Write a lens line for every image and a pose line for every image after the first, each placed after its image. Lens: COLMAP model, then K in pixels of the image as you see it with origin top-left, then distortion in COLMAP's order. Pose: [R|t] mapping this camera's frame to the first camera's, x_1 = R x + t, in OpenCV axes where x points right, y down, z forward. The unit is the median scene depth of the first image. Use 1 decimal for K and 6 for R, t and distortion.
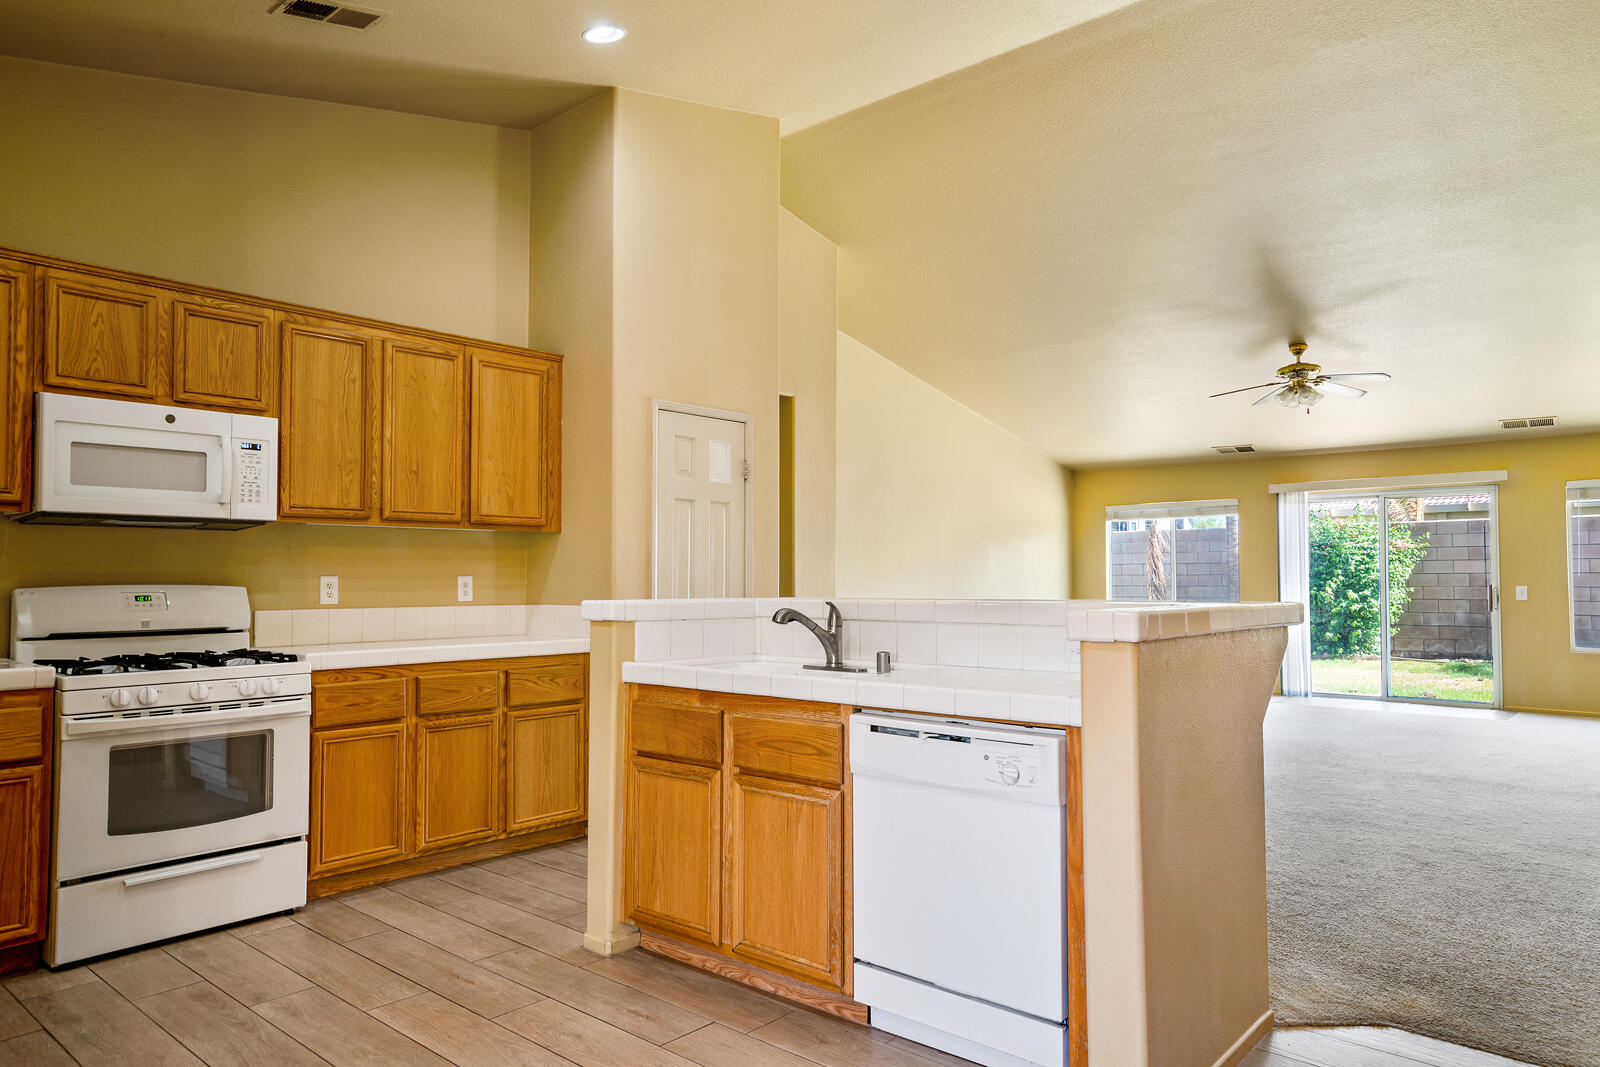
lens RADIAL K [[1039.0, 0, 800.0], [0, 1039.0, 533.5], [0, 0, 1]] dist [-0.031050, 0.044498]
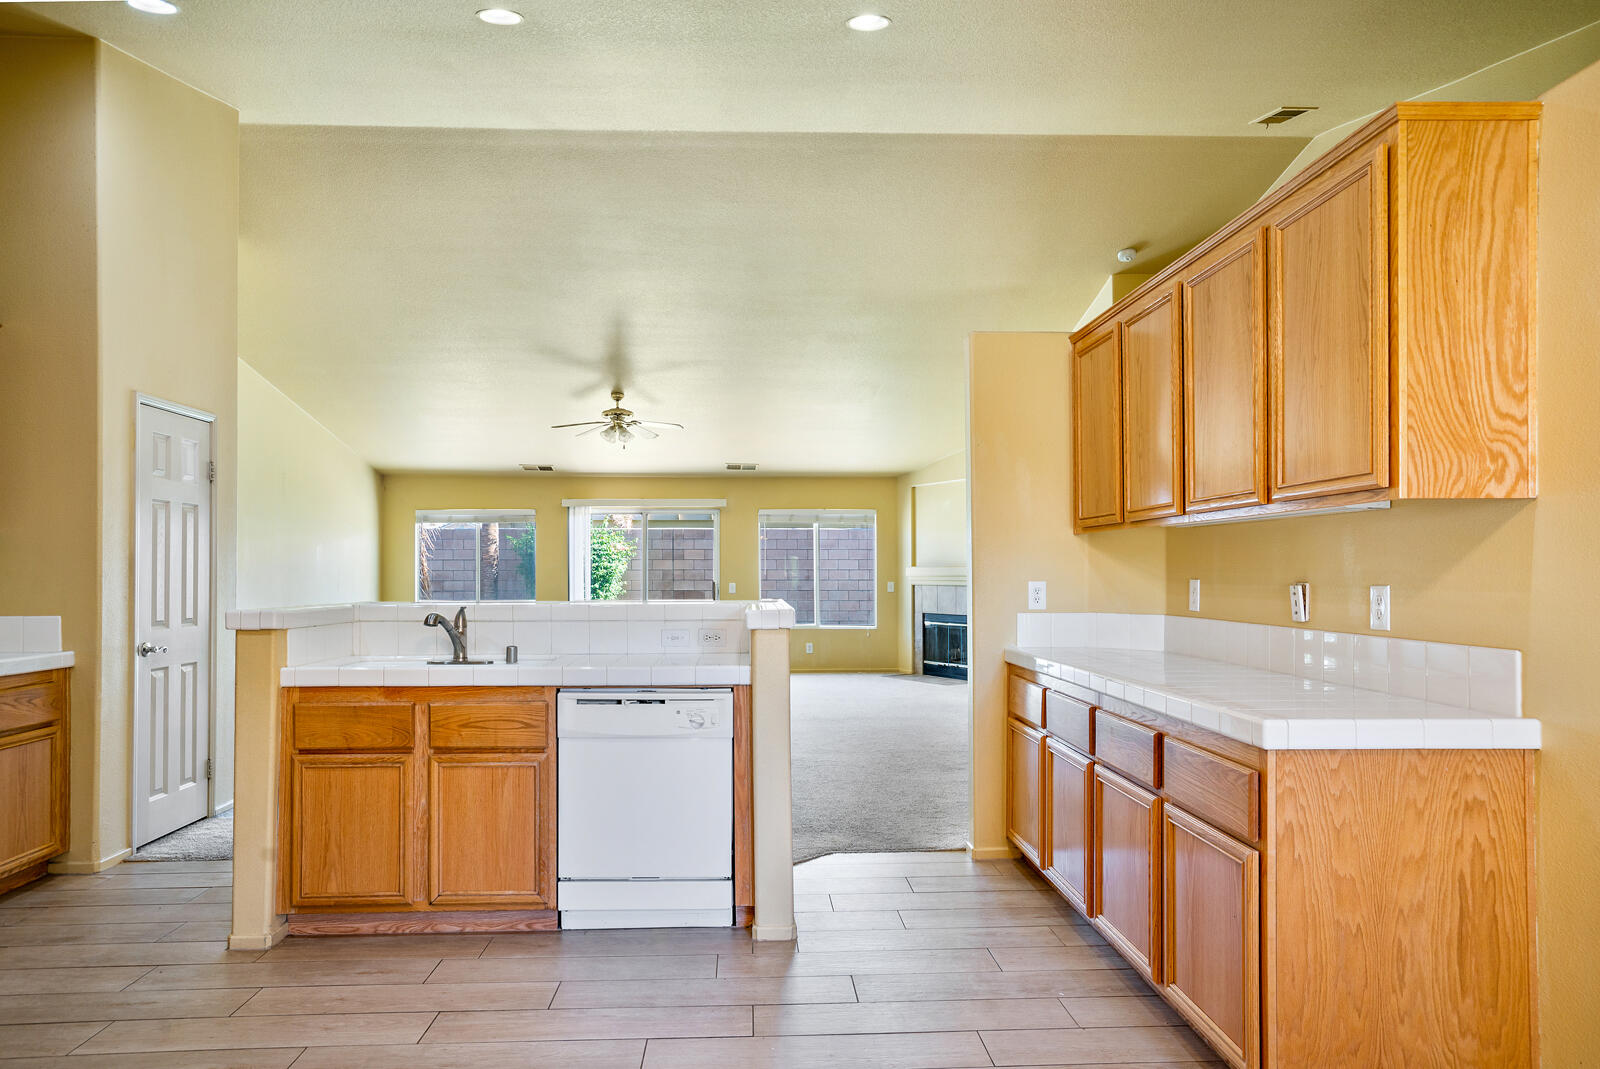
lens RADIAL K [[993.4, 0, 797.6], [0, 993.4, 556.6], [0, 0, 1]] dist [0.002812, 0.002656]
pose [[0.721740, 0.012282, 0.692055, -0.427149], [-0.031273, 0.999400, 0.014878, -0.017938], [-0.691457, -0.032381, 0.721691, -0.074648]]
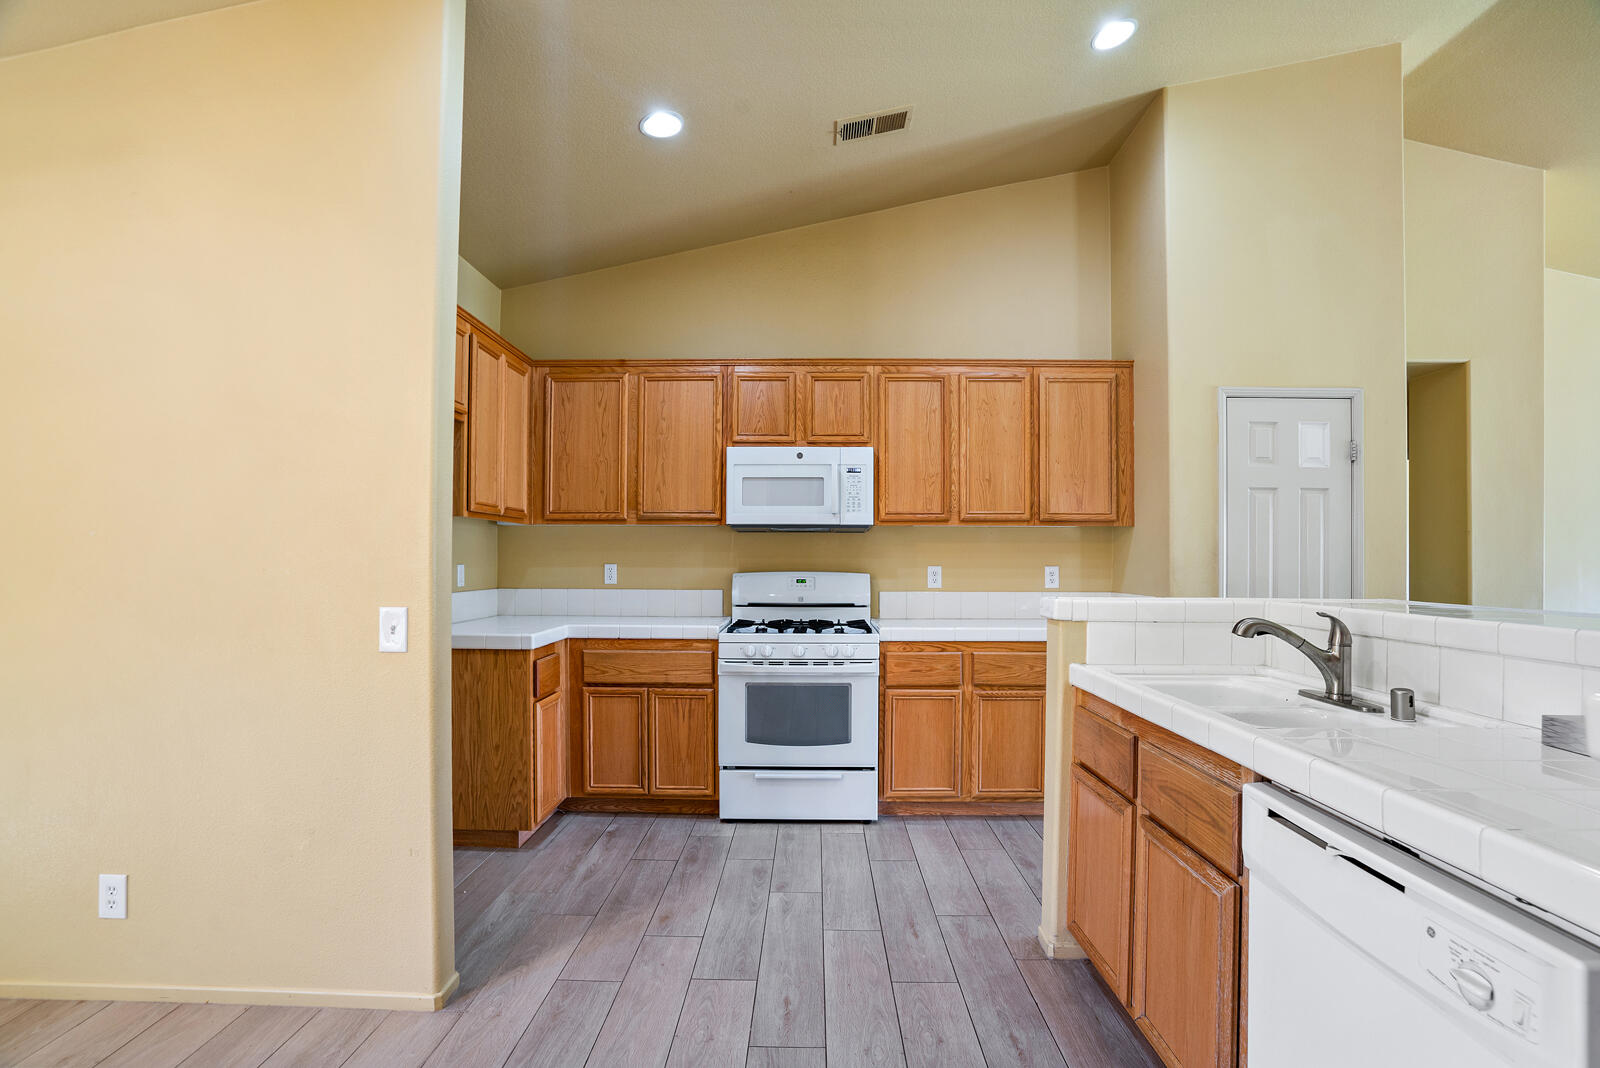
lens RADIAL K [[739.2, 0, 799.2], [0, 739.2, 552.0], [0, 0, 1]] dist [-0.066251, 0.022693]
pose [[0.645859, -0.002463, -0.763453, 0.159146], [0.027918, 0.999402, 0.020394, 0.000429], [0.762946, -0.034486, 0.645542, 0.329935]]
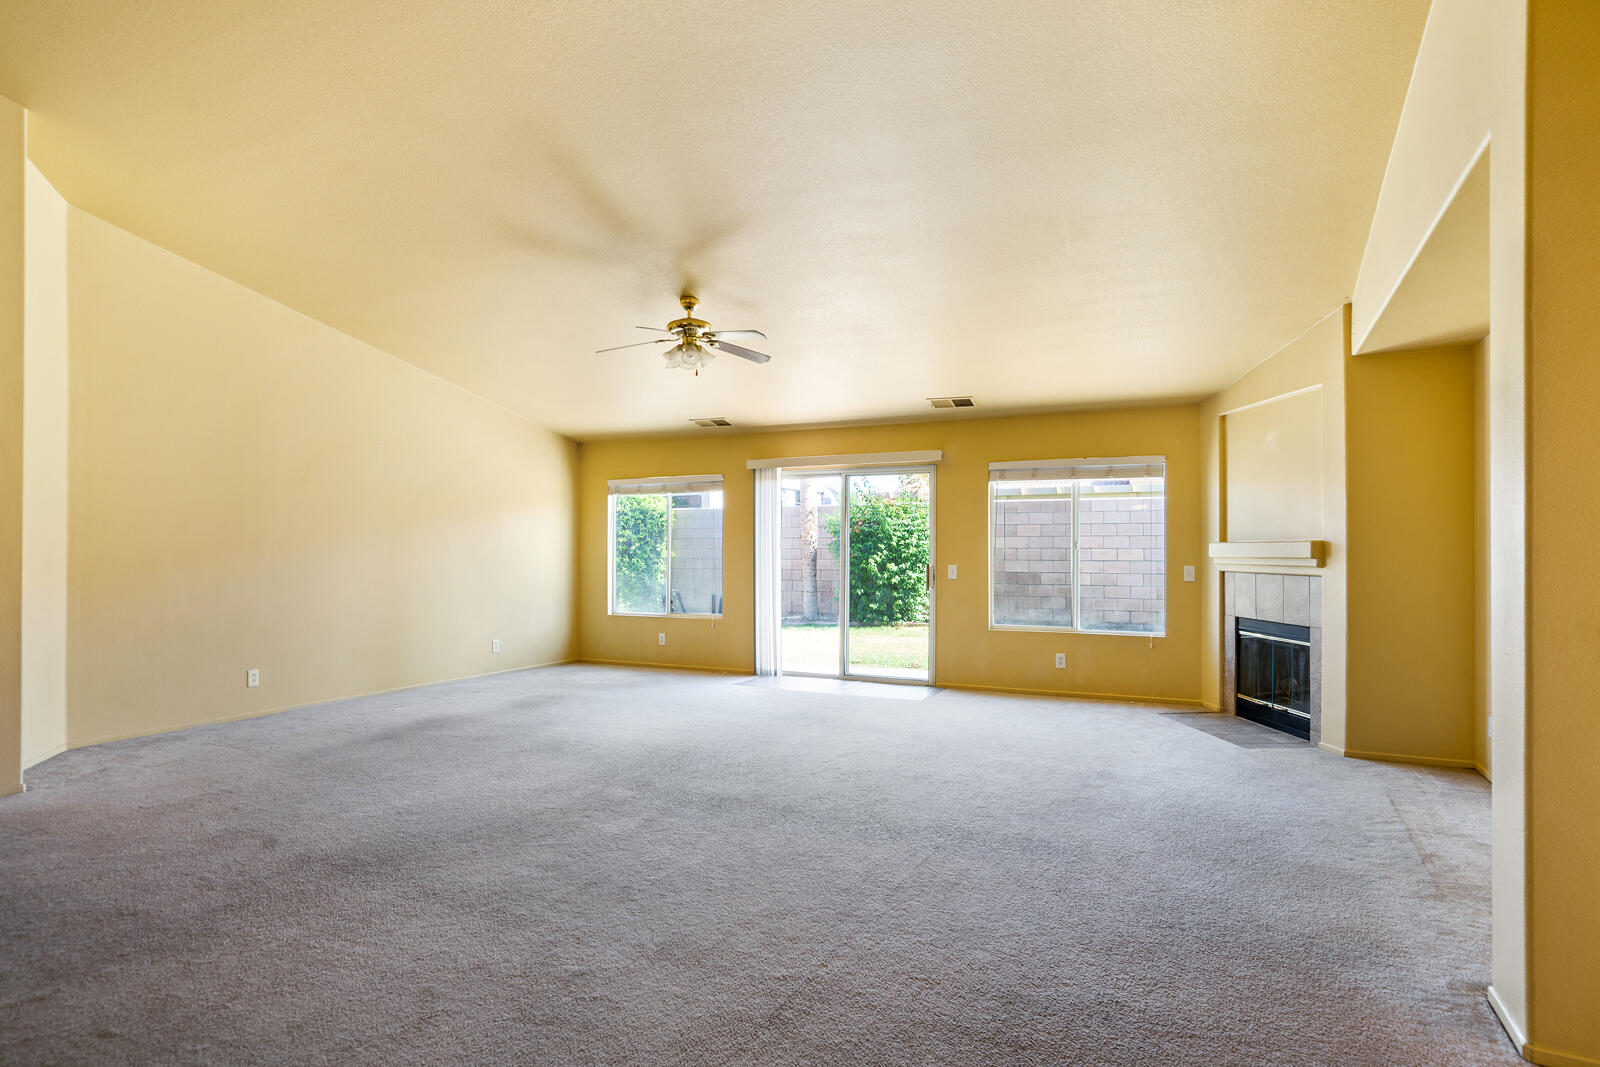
lens RADIAL K [[898.9, 0, 800.0], [0, 898.9, 533.5], [0, 0, 1]] dist [-0.057272, 0.053727]
pose [[0.964710, 0.005186, 0.263262, 0.805571], [-0.012721, 0.999557, 0.026924, -0.004174], [-0.263006, -0.029323, 0.964349, 0.485620]]
